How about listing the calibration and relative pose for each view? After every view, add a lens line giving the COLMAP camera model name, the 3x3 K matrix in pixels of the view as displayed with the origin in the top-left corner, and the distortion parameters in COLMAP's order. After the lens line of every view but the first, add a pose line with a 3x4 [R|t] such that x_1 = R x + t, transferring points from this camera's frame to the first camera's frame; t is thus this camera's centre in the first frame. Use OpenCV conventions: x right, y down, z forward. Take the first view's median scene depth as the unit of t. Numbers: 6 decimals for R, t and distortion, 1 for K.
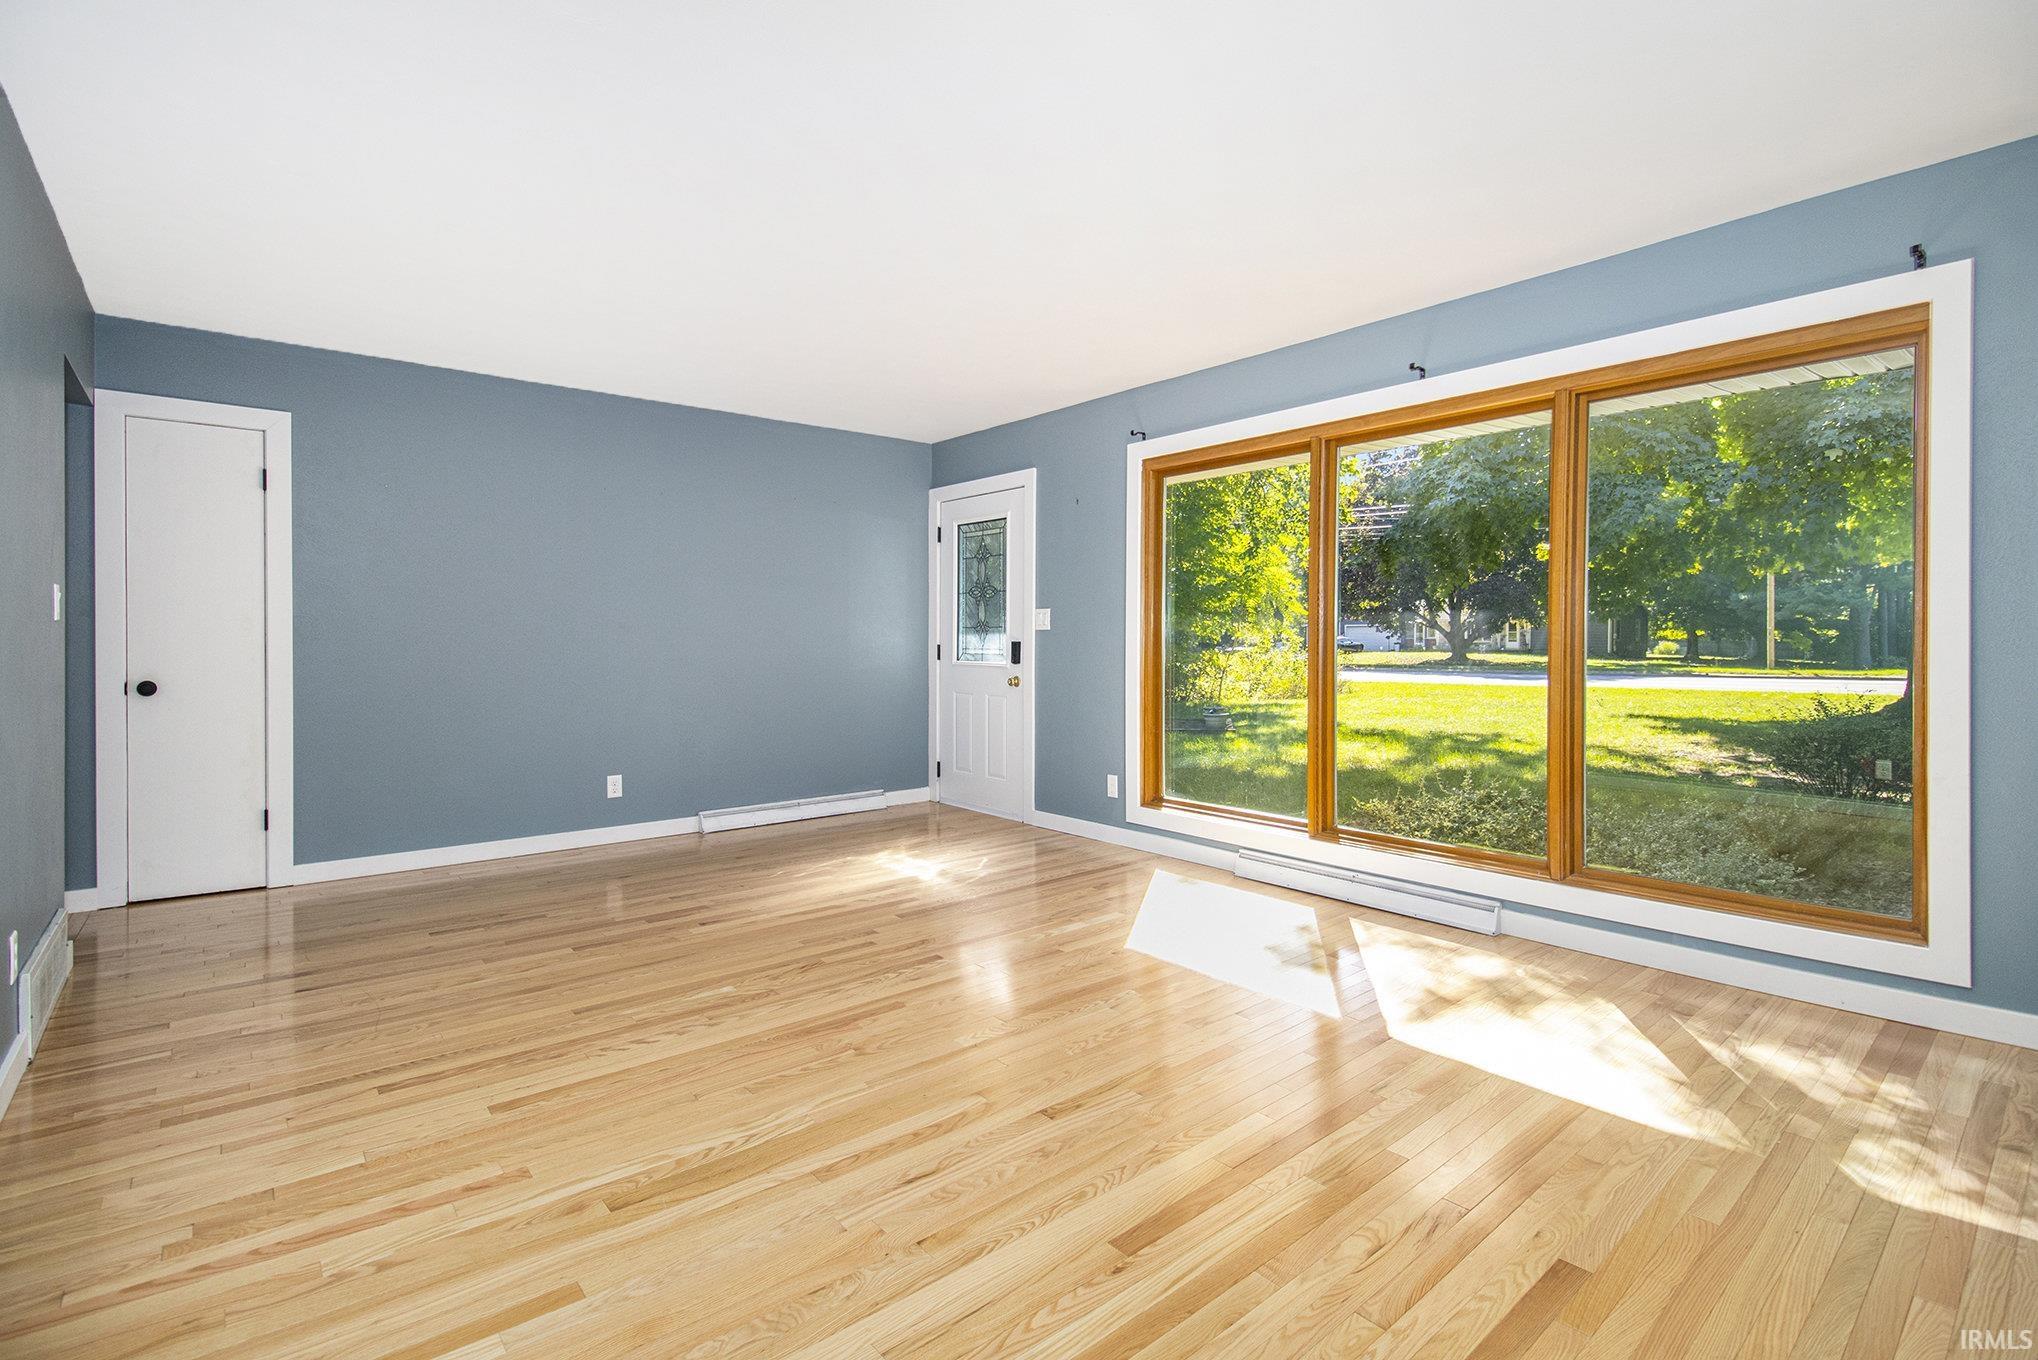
lens RADIAL K [[950.1, 0, 1020.8], [0, 950.1, 652.3], [0, 0, 1]] dist [-0.003318, -0.001427]
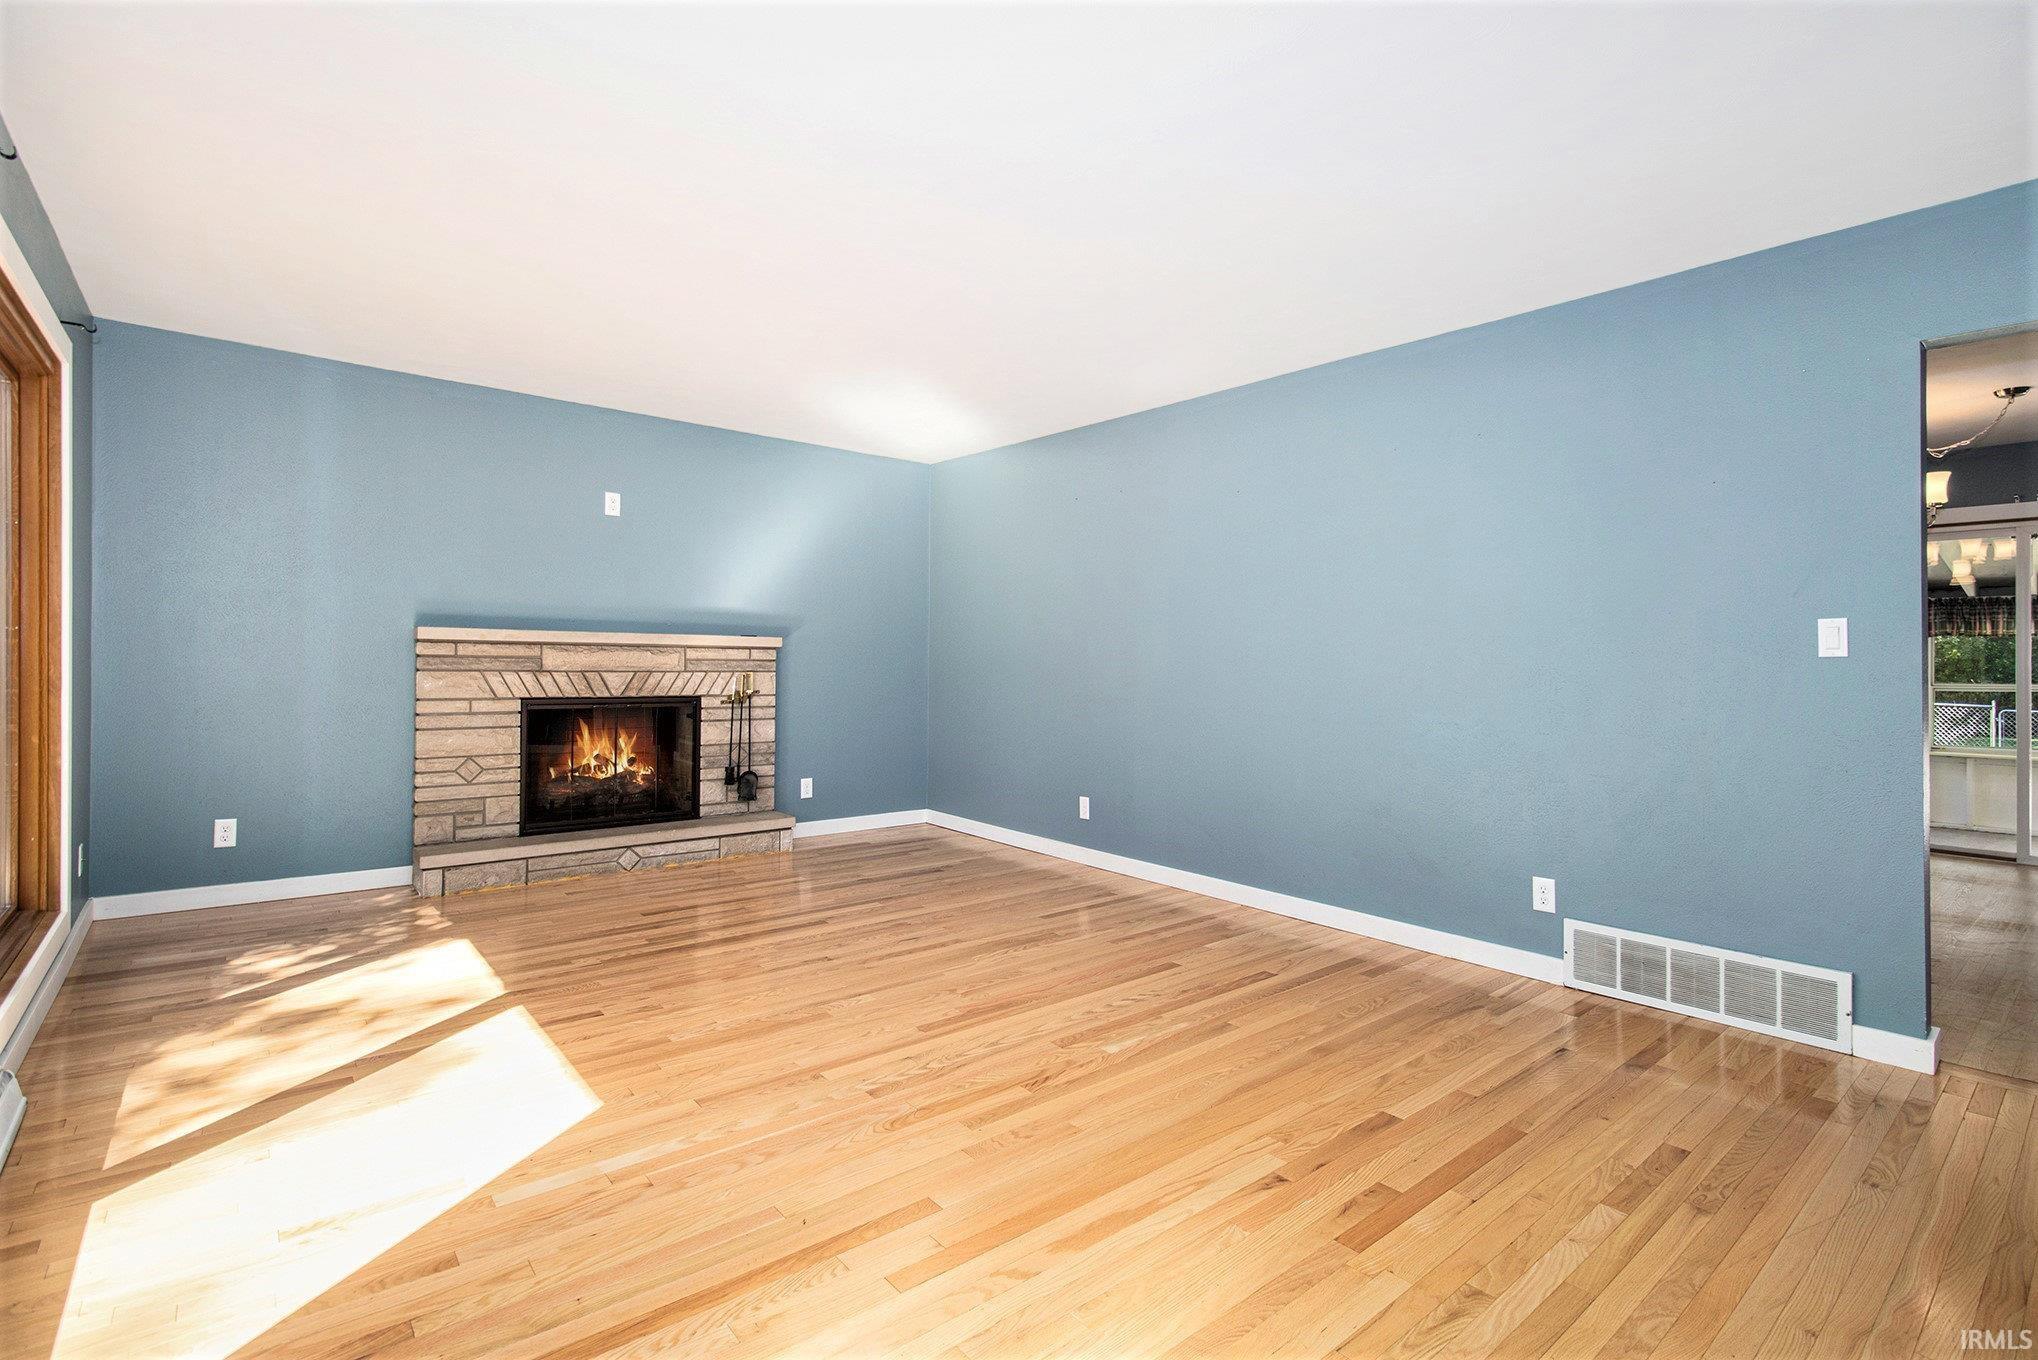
lens RADIAL K [[950.1, 0, 1020.8], [0, 950.1, 652.3], [0, 0, 1]] dist [-0.003318, -0.001427]
pose [[-0.999867, -0.014693, 0.007131, -0.234063], [-0.014665, 0.999884, 0.004061, -0.031880], [-0.007189, 0.003956, -0.999966, 2.016231]]
